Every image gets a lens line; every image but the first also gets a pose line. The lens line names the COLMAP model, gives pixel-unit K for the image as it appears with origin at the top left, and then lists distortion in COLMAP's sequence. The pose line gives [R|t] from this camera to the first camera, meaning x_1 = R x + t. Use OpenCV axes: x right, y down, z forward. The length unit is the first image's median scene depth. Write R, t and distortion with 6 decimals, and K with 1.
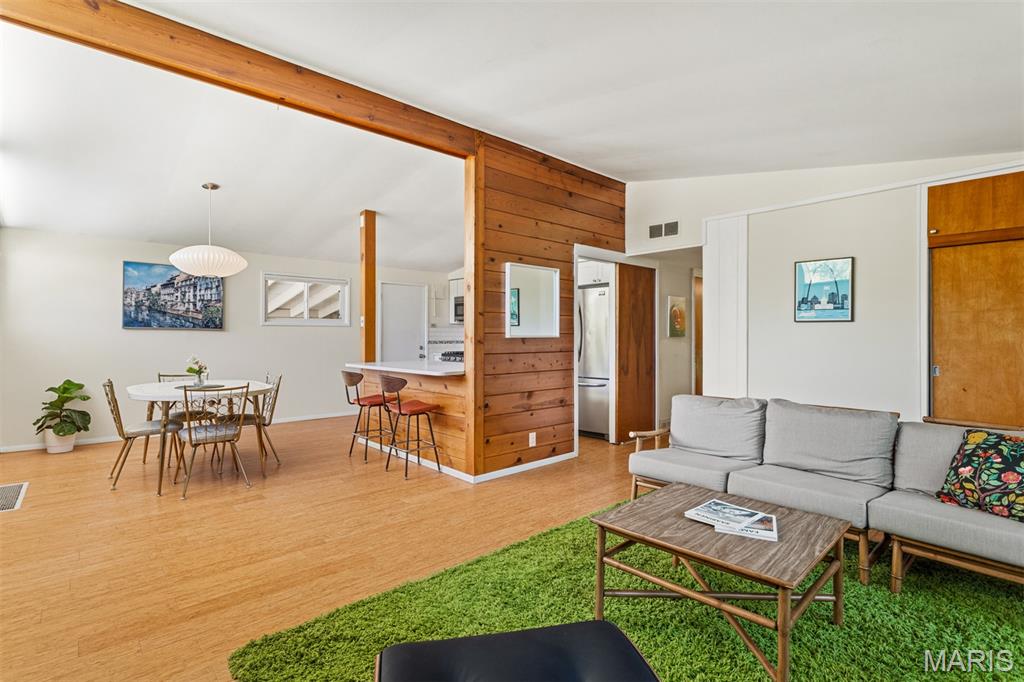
lens RADIAL K [[489.1, 0, 507.0], [0, 489.1, 334.6], [0, 0, 1]] dist [0.001587, 0.000338]
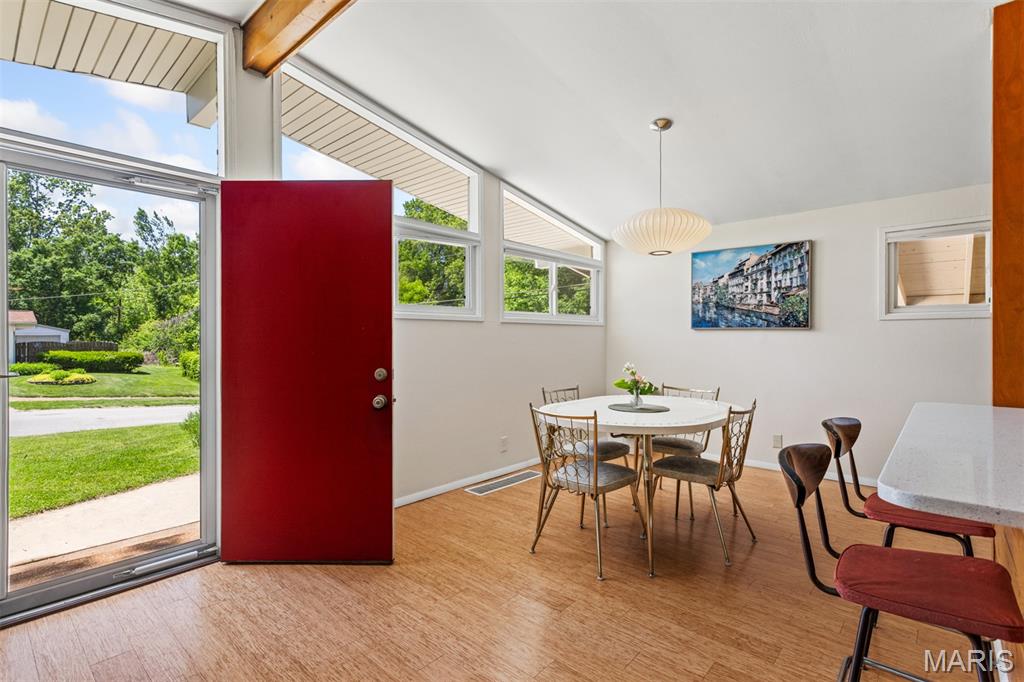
lens RADIAL K [[486.6, 0, 497.6], [0, 486.6, 336.2], [0, 0, 1]] dist [0.001355, 0.000435]
pose [[0.086881, -0.005954, -0.996201, 0.062876], [0.002381, 0.999981, -0.005769, 0.003927], [0.996216, -0.001871, 0.086893, 0.629383]]
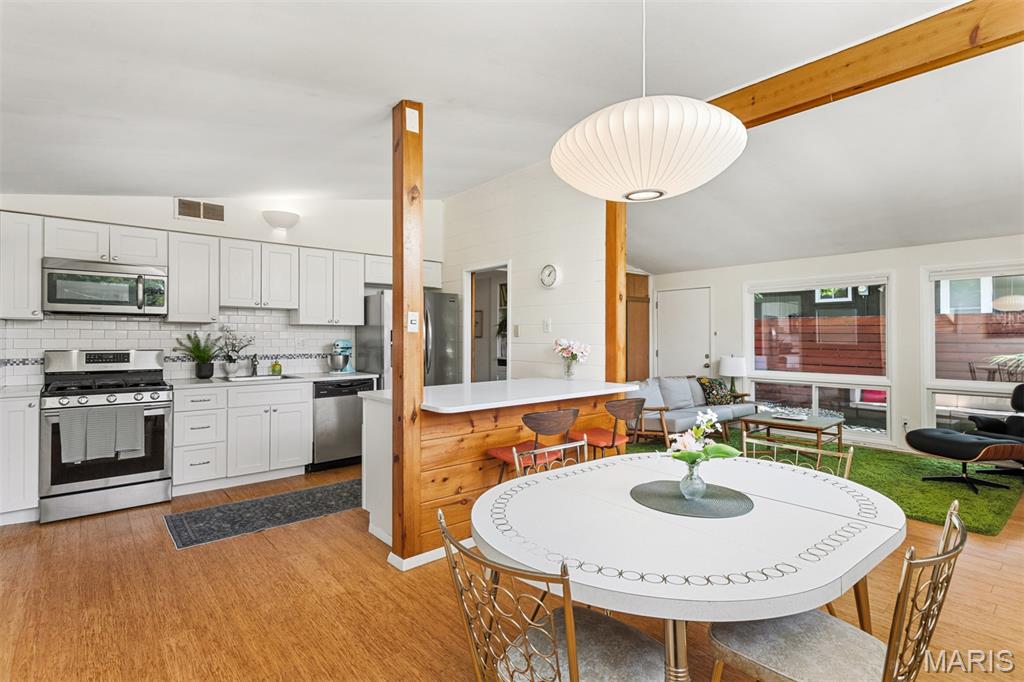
lens RADIAL K [[491.7, 0, 501.3], [0, 491.7, 336.8], [0, 0, 1]] dist [-0.003380, 0.001556]
pose [[0.037937, 0.000958, 0.999280, -0.867880], [-0.002144, 0.999997, -0.000878, -0.012704], [-0.999278, -0.002109, 0.037939, 0.976704]]
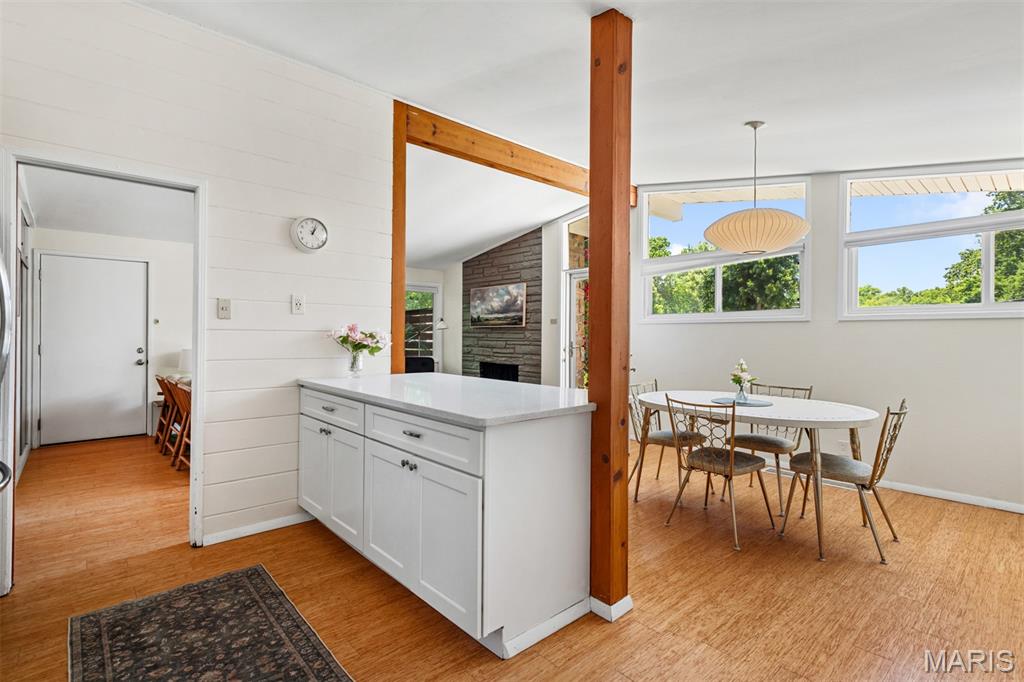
lens RADIAL K [[494.4, 0, 498.1], [0, 494.4, 331.7], [0, 0, 1]] dist [-0.001491, 0.000368]
pose [[-0.999686, -0.006491, 0.024223, -0.223054], [-0.006698, 0.999942, -0.008485, 0.004376], [-0.024166, -0.008645, -0.999671, 1.547253]]
